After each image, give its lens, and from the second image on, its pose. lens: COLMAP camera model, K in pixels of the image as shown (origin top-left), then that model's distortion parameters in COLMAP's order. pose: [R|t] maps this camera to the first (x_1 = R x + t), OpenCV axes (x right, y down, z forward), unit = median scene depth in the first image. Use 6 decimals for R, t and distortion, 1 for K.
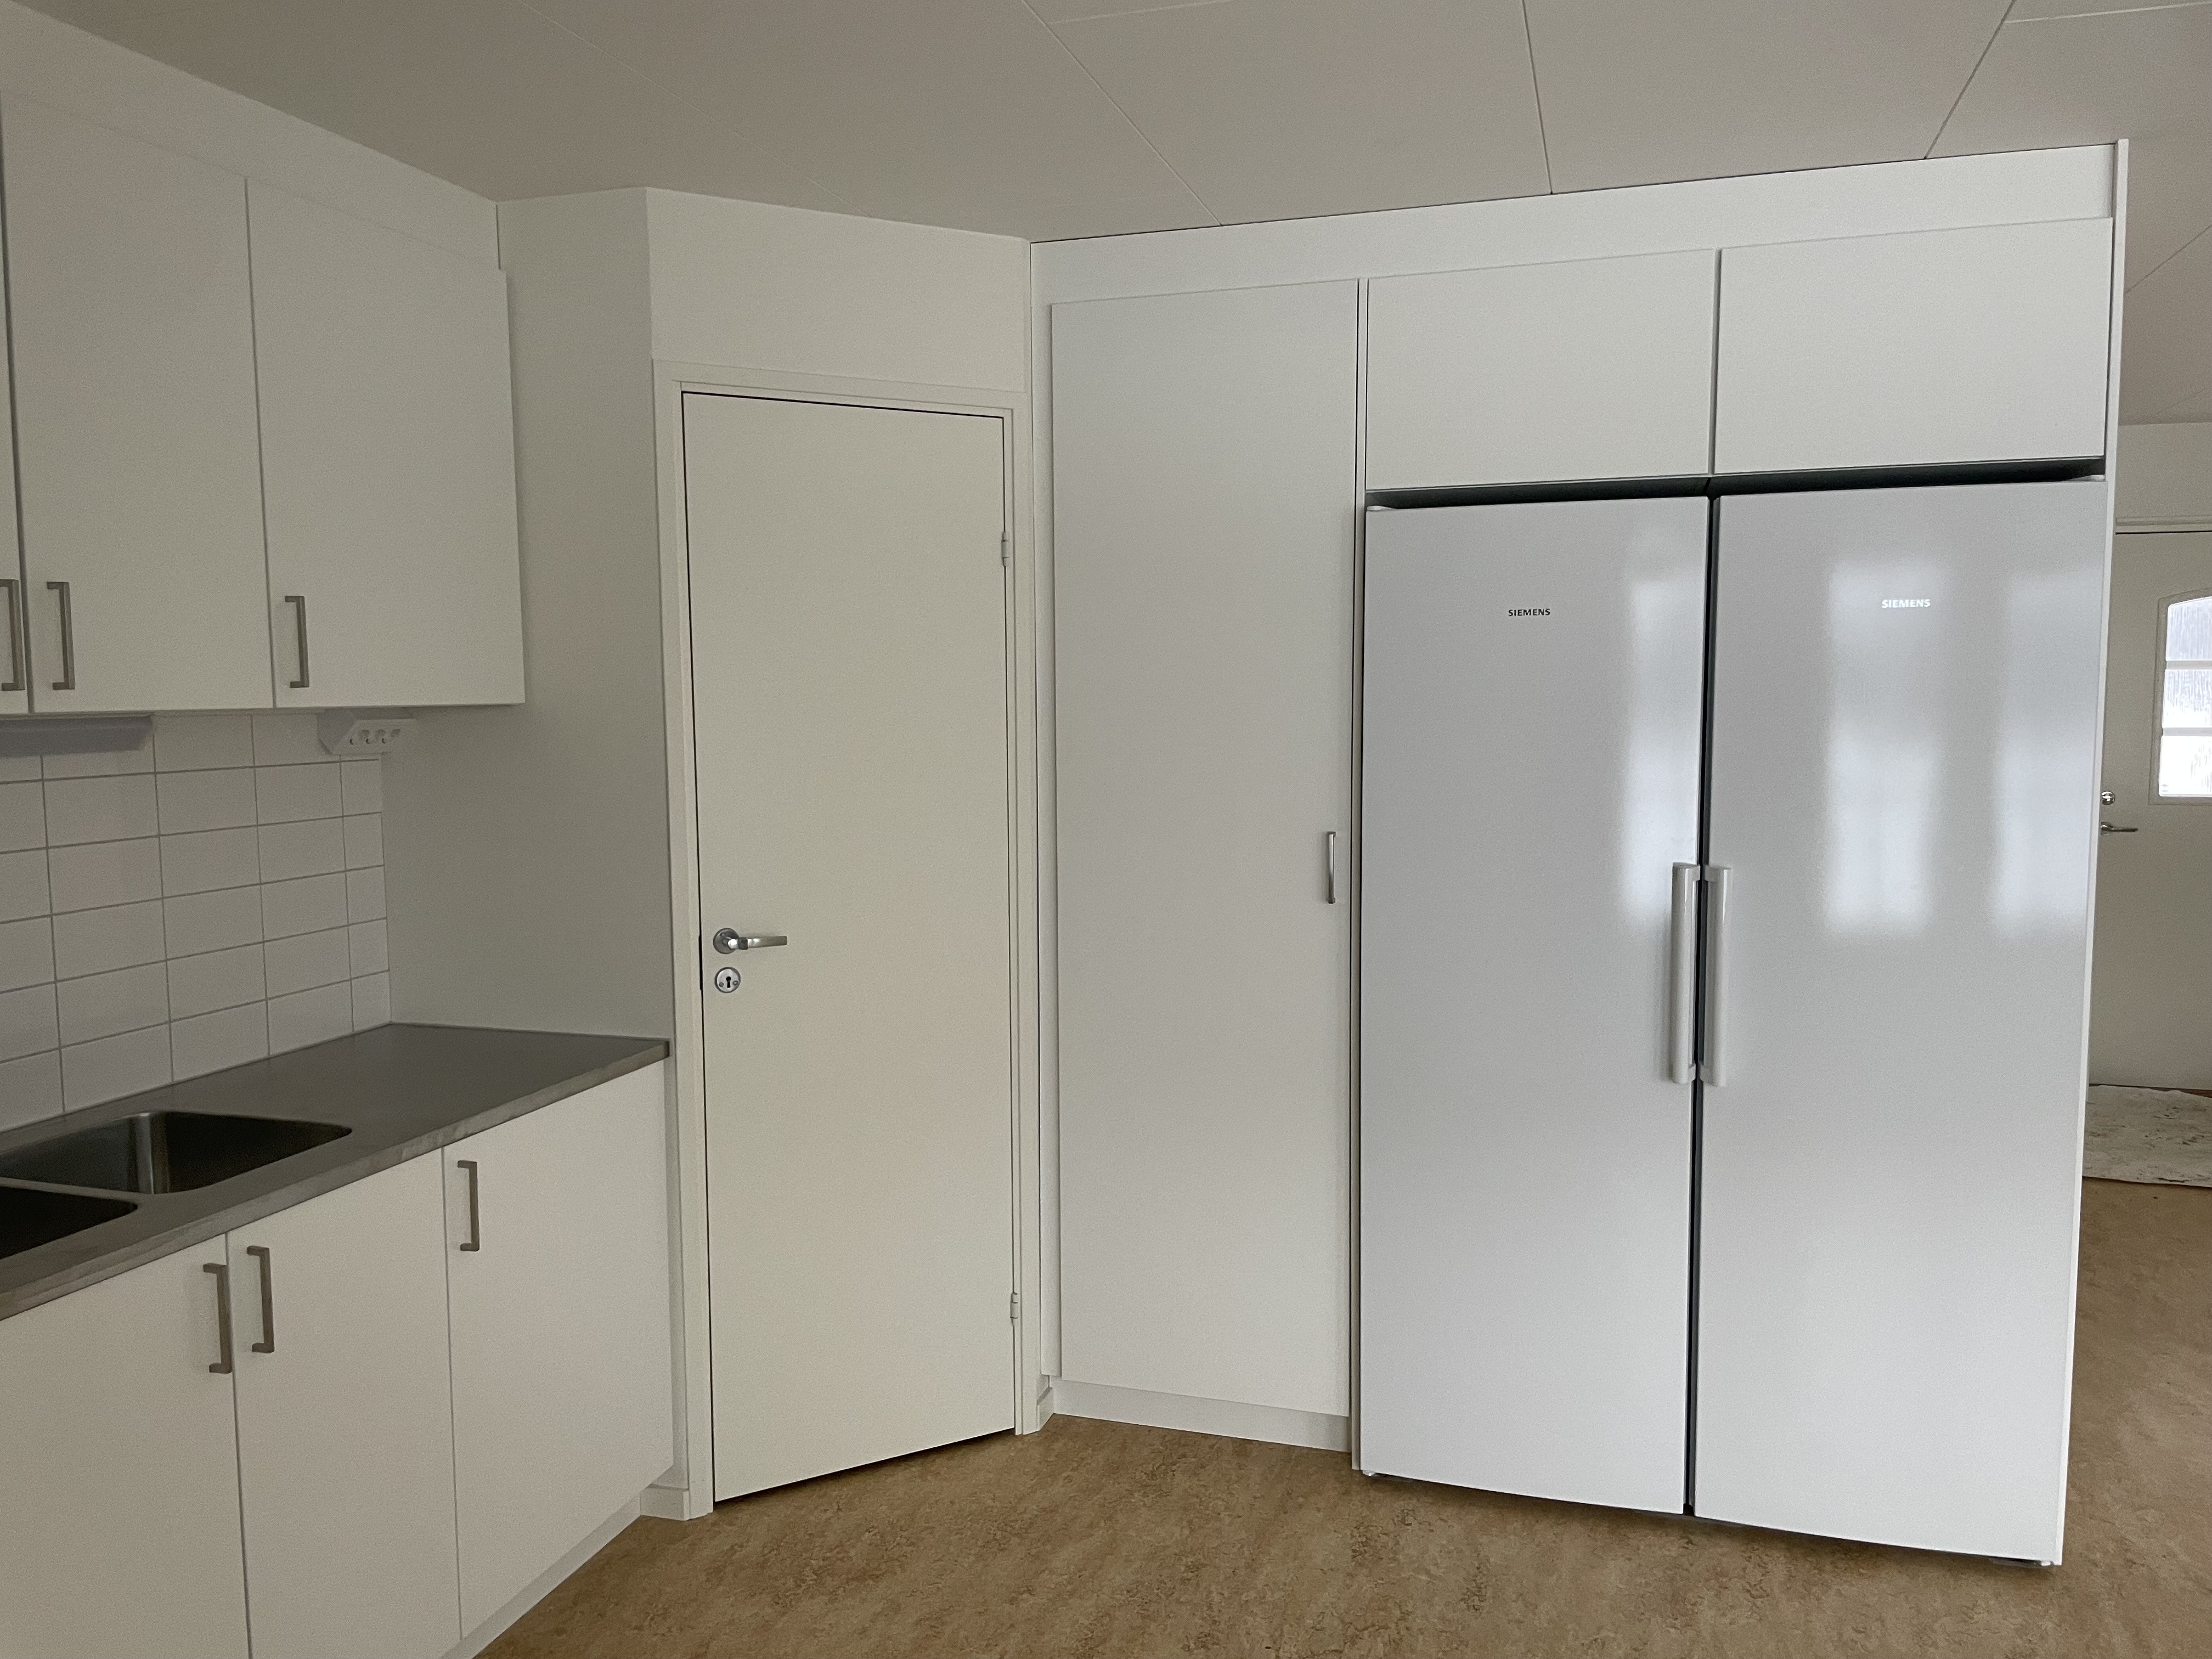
lens RADIAL K [[1659.0, 0, 1109.2], [0, 1659.0, 846.3], [0, 0, 1]] dist [0.078714, -0.102072]
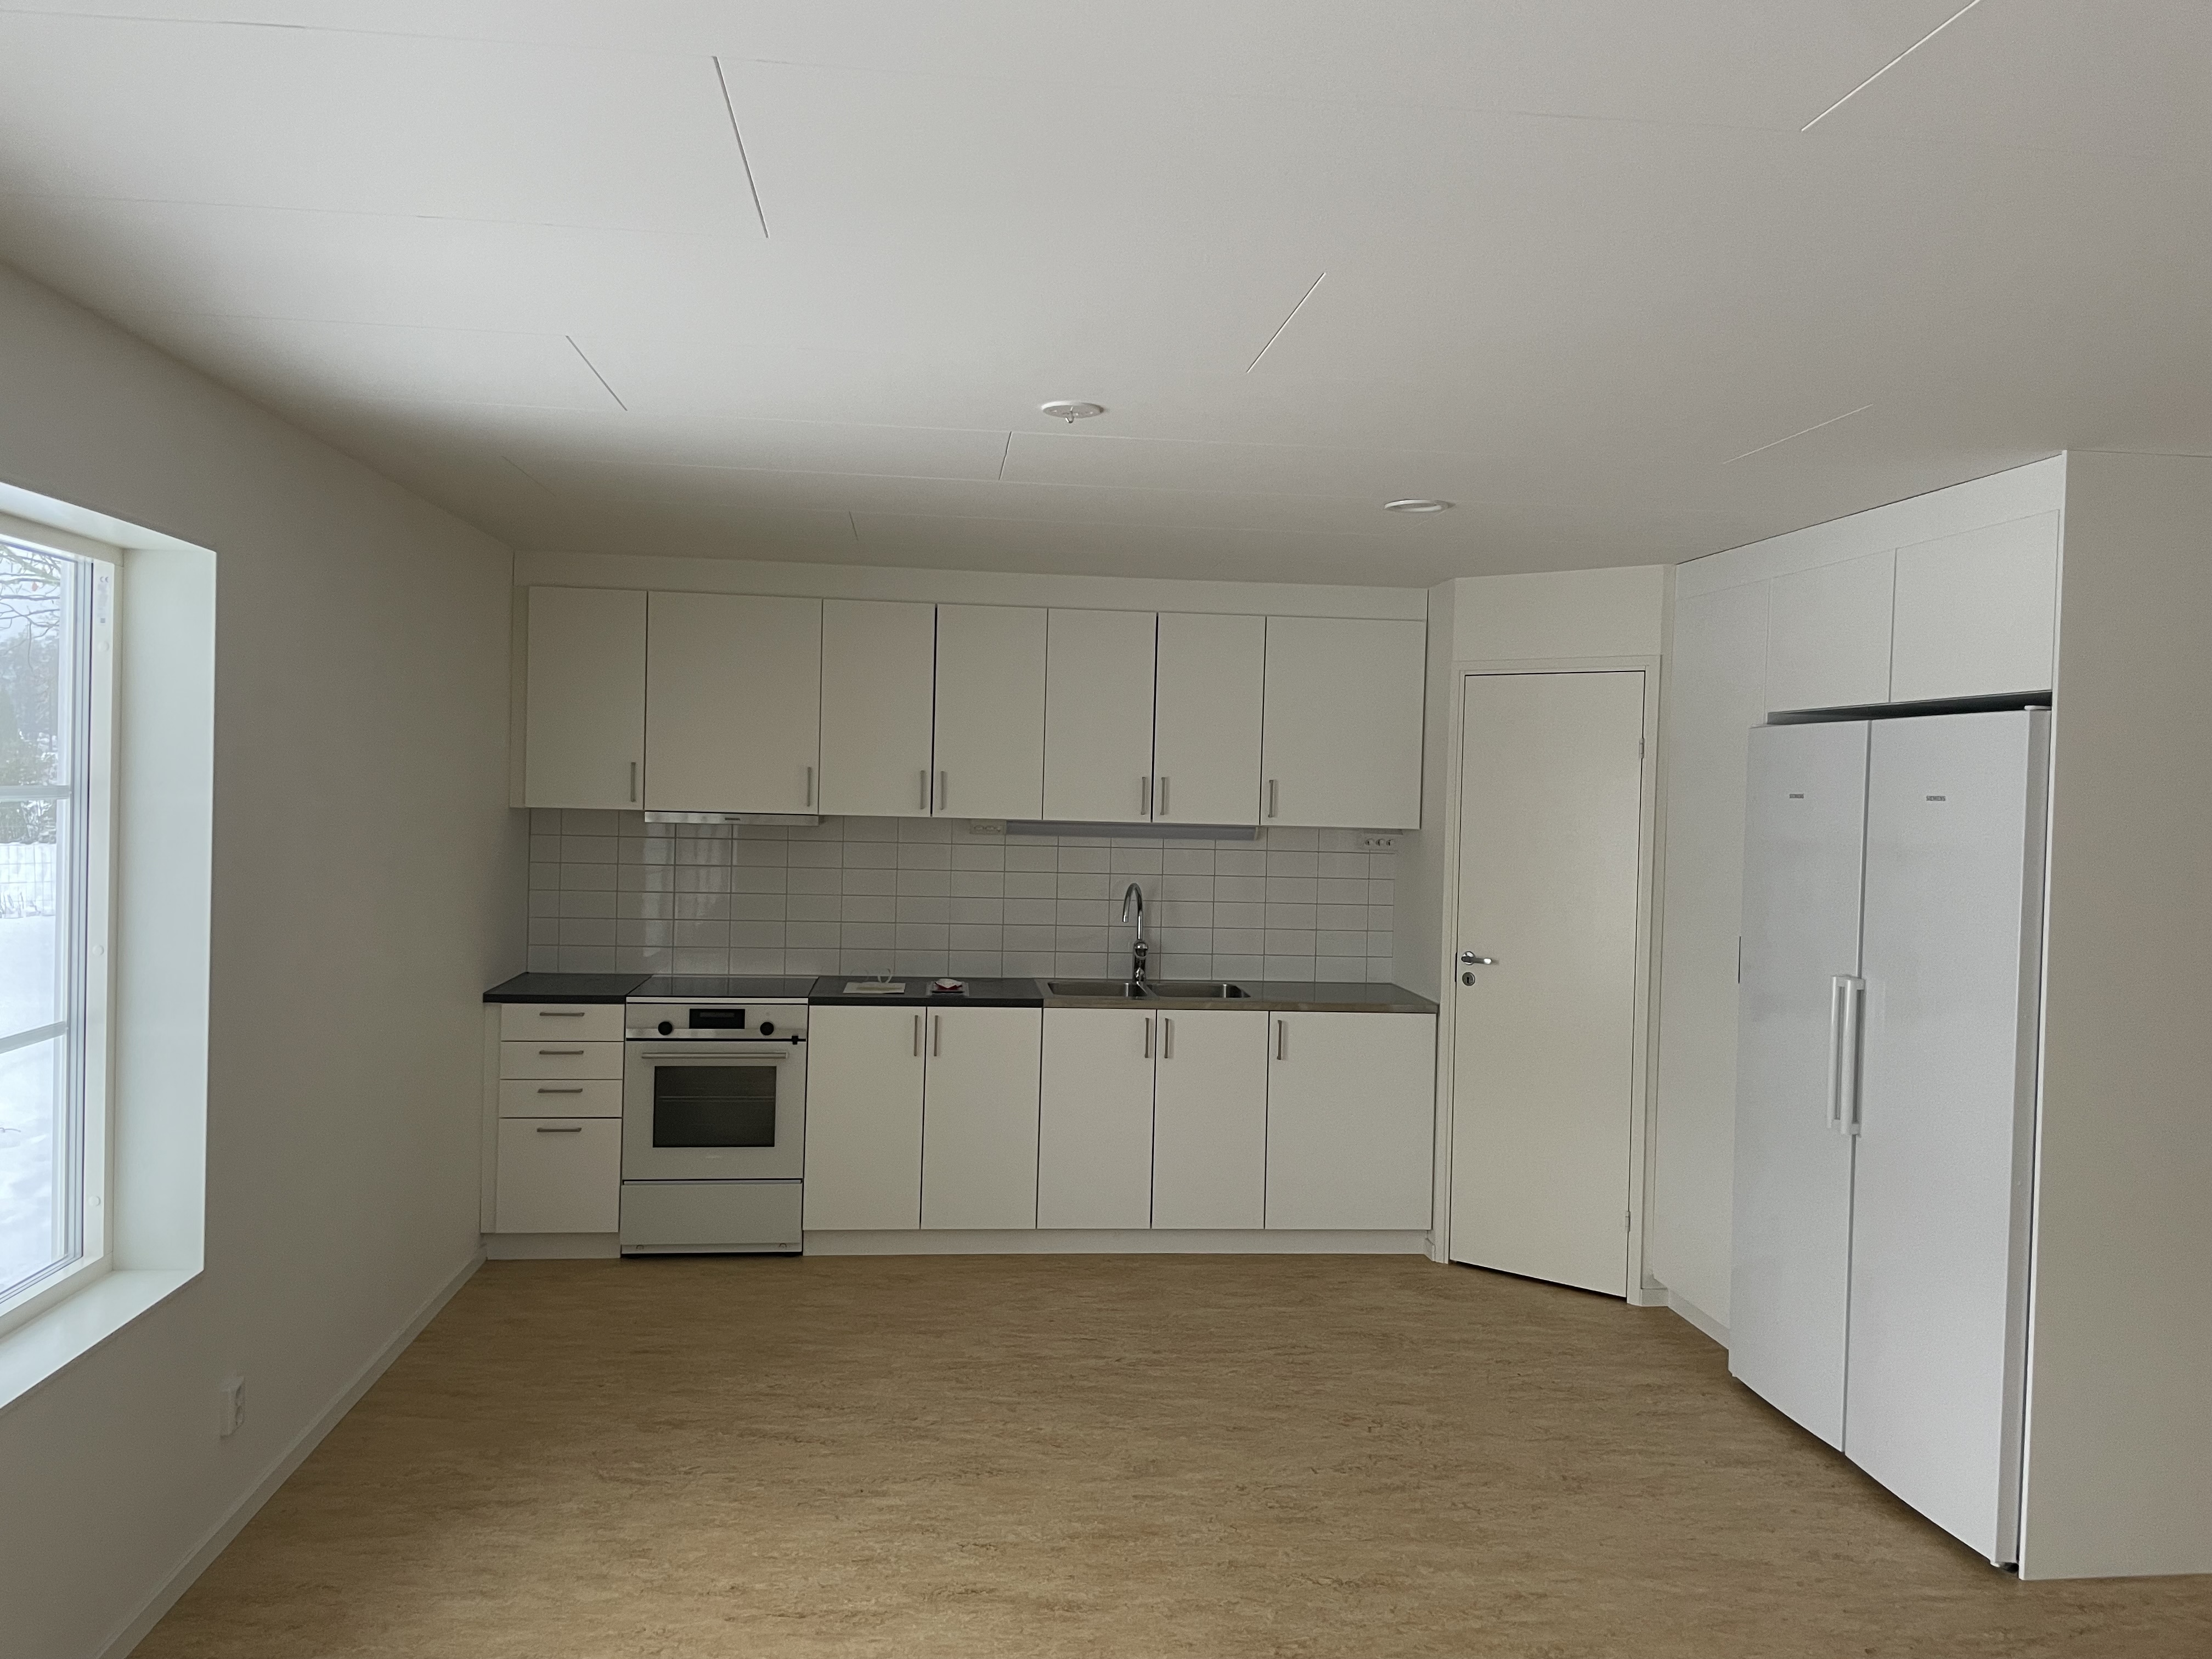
lens RADIAL K [[1667.2, 0, 1106.0], [0, 1667.2, 829.5], [0, 0, 1]] dist [0.000793, -0.000518]
pose [[0.398268, 0.040981, -0.916353, 1.383237], [-0.120139, 0.992726, -0.007818, -0.025033], [0.909368, 0.113203, 0.400295, -0.152185]]
